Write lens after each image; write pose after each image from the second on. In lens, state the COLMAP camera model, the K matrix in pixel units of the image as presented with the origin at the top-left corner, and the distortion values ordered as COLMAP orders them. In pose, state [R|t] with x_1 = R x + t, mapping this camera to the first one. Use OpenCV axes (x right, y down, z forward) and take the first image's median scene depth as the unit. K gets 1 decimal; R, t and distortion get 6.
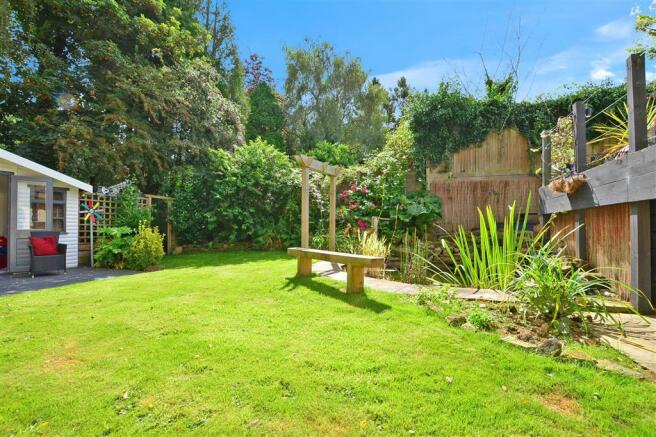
lens RADIAL K [[307.8, 0, 328.0], [0, 307.8, 218.5], [0, 0, 1]] dist [0.000311, 0.000033]
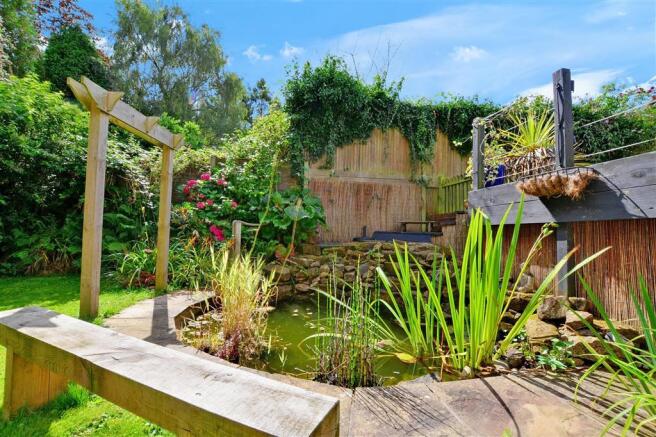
lens RADIAL K [[289.2, 0, 328.0], [0, 289.2, 218.5], [0, 0, 1]] dist [-0.031684, 0.000476]
pose [[0.879939, 0.033883, 0.473877, 0.025772], [-0.028942, 0.999424, -0.017719, -0.005019], [-0.474205, 0.001877, 0.880413, 0.328854]]
